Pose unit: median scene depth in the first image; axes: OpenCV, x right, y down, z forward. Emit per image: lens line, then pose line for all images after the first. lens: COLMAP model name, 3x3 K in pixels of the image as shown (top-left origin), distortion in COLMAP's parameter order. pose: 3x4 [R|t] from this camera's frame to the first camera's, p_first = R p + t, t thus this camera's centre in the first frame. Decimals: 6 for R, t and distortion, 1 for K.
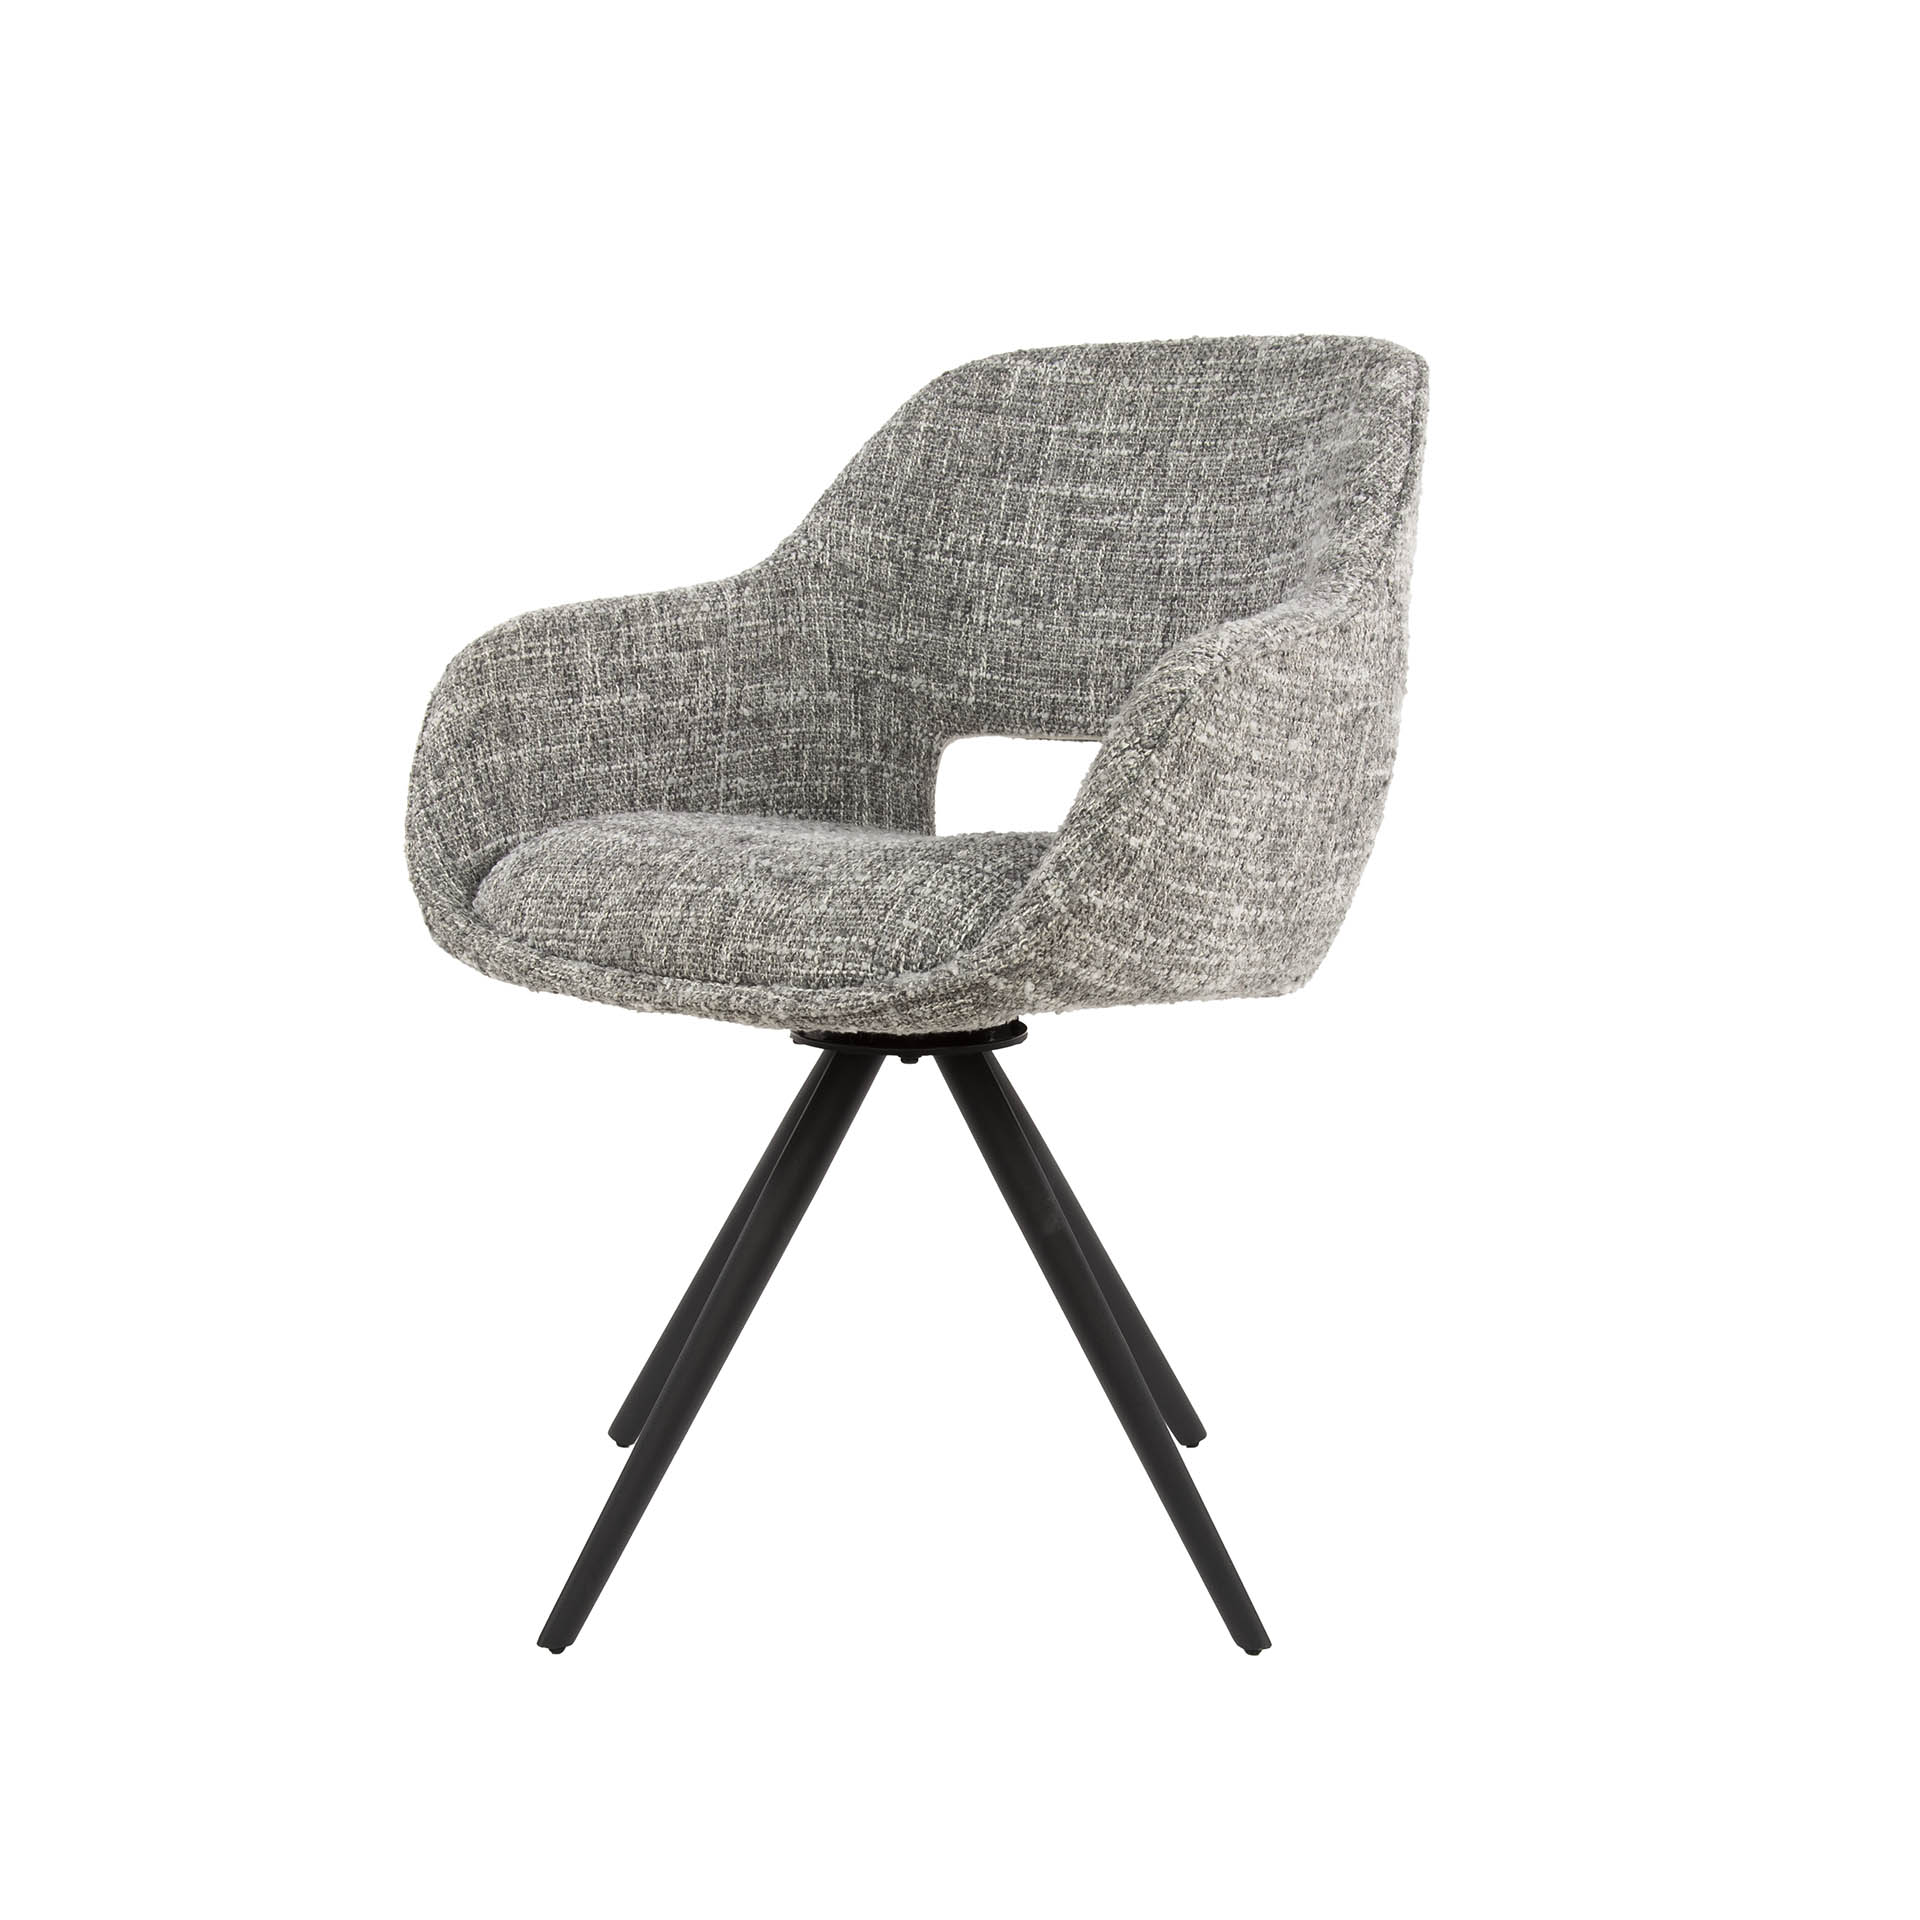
lens RADIAL K [[2816.4, 0, 960.0], [0, 2816.4, 960.0], [0, 0, 1]] dist [0.015819, 0.008412]
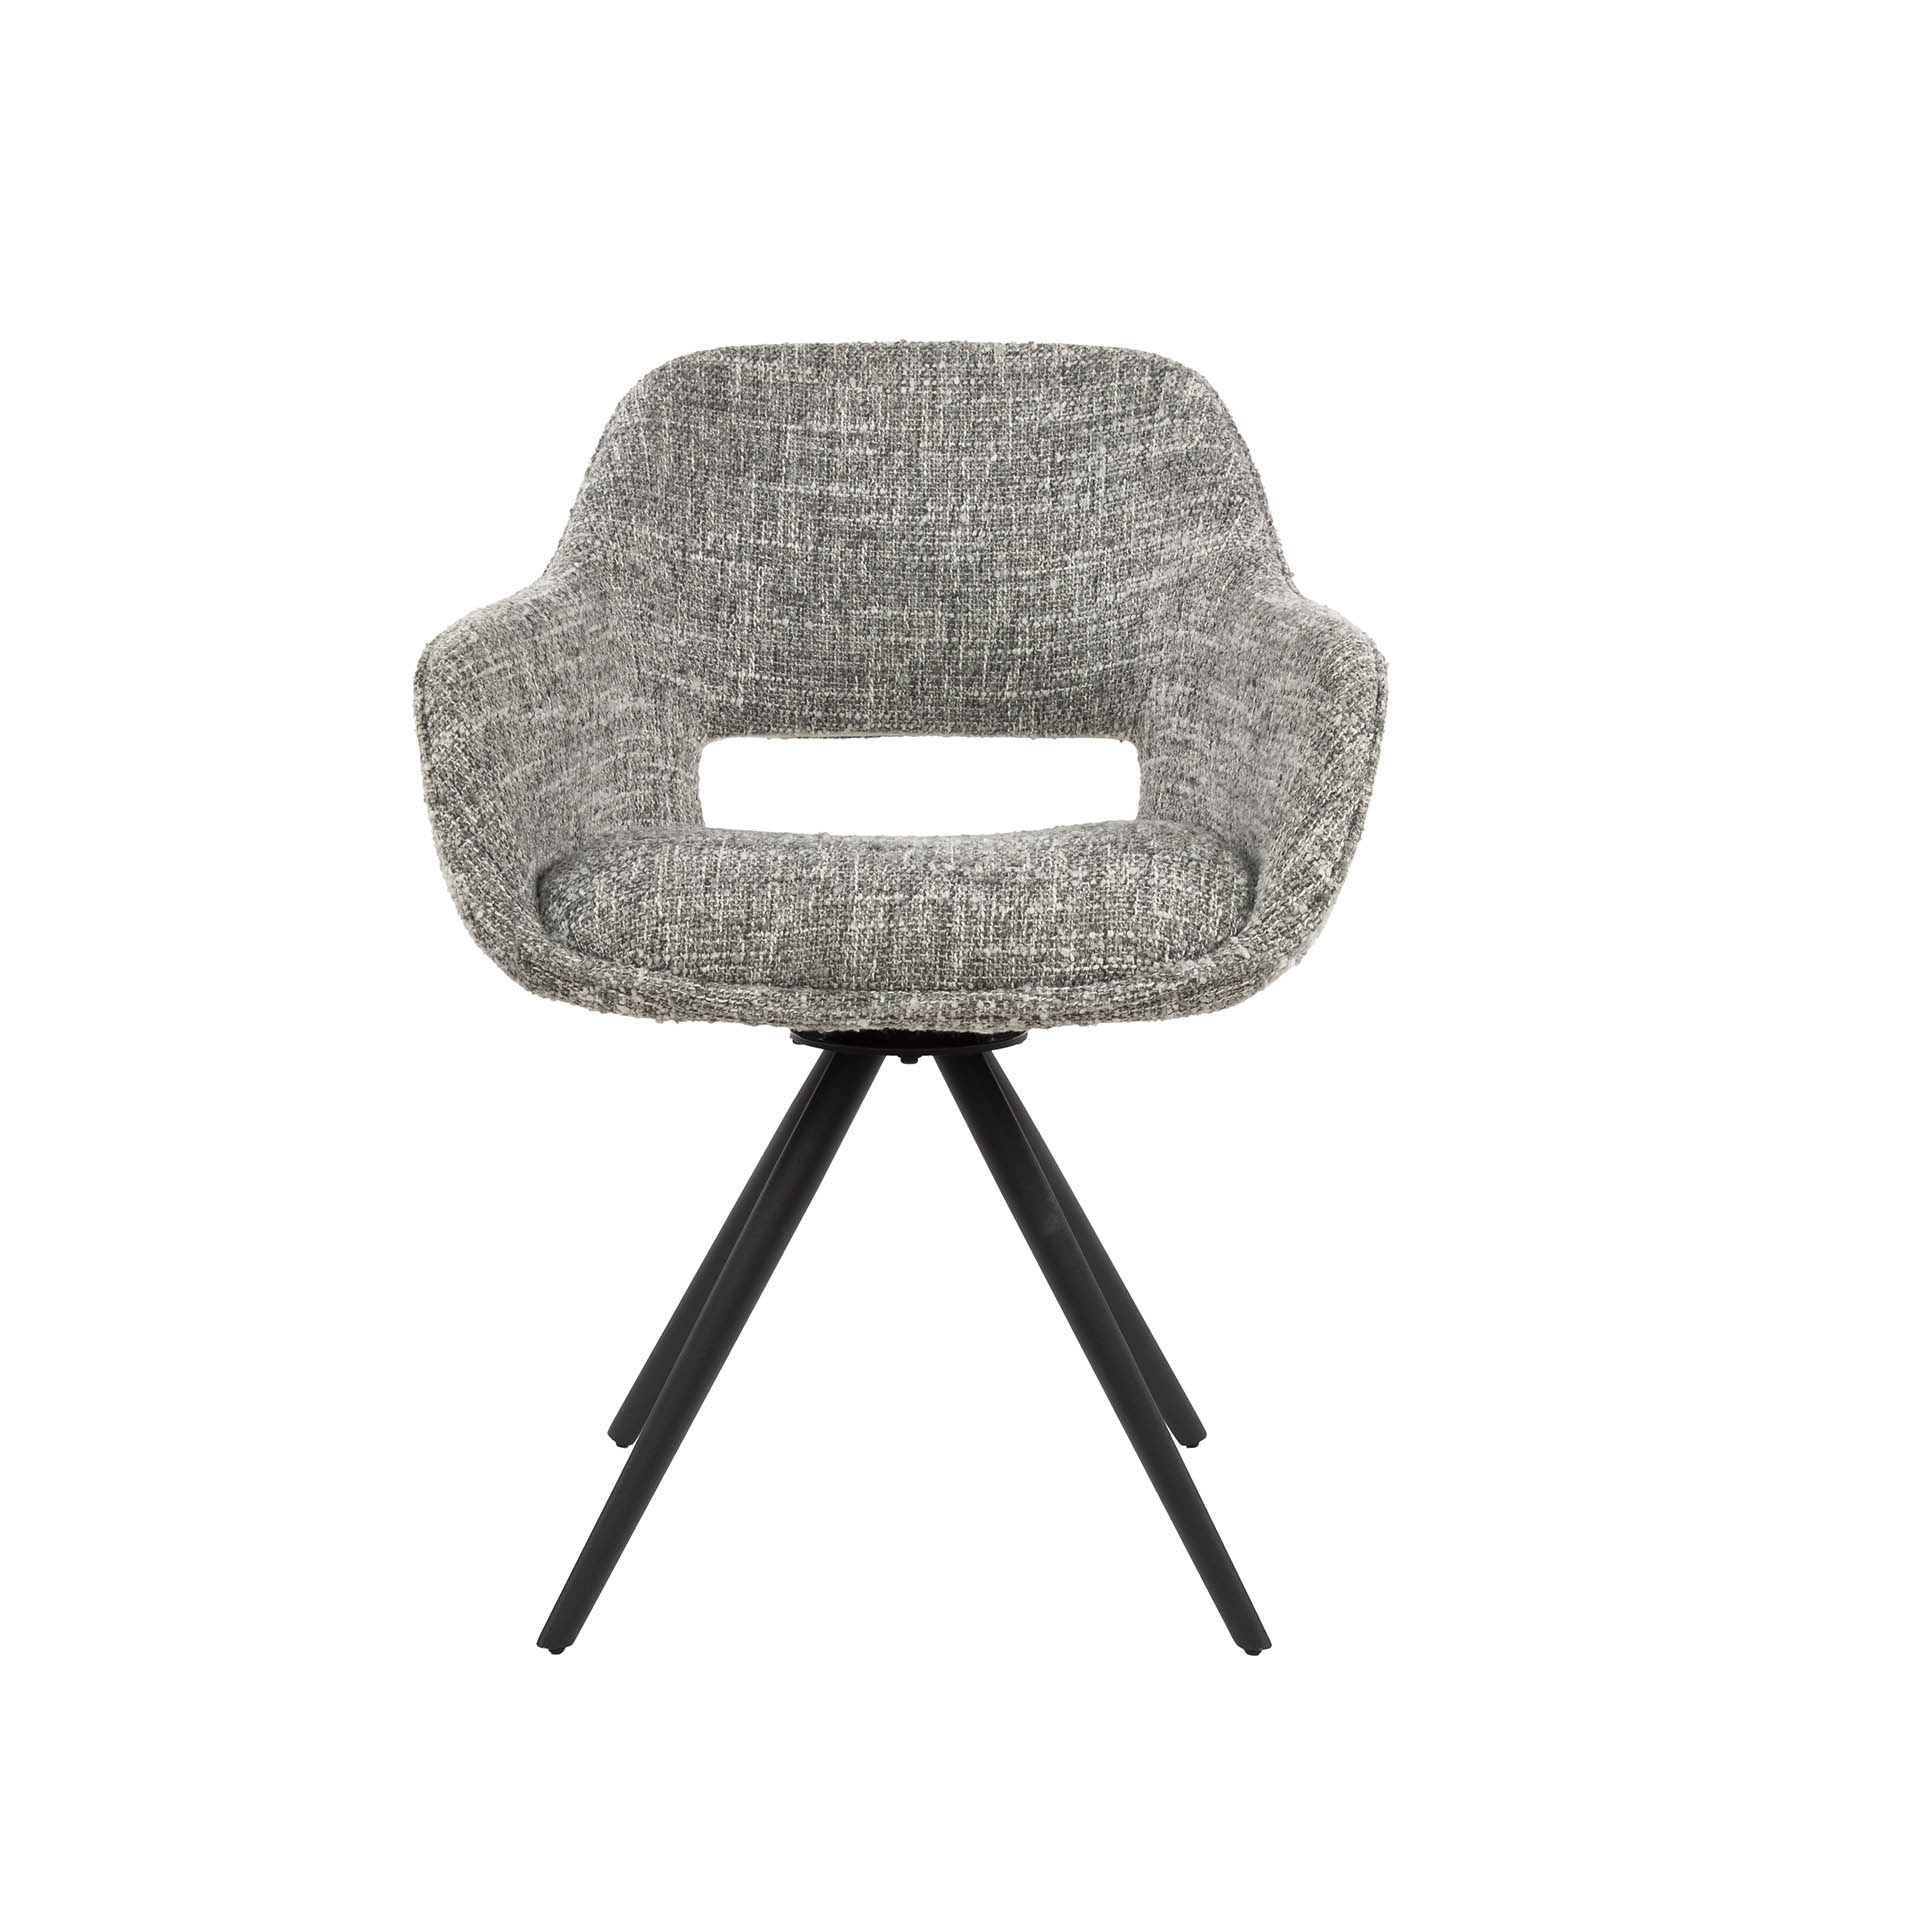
lens RADIAL K [[2816.4, 0, 960.0], [0, 2816.4, 960.0], [0, 0, 1]] dist [0.015819, 0.008412]
pose [[0.848800, -0.083856, 0.522022, -0.463325], [0.082396, 0.996259, 0.026062, -0.021757], [-0.522254, 0.020891, 0.852534, 0.121964]]
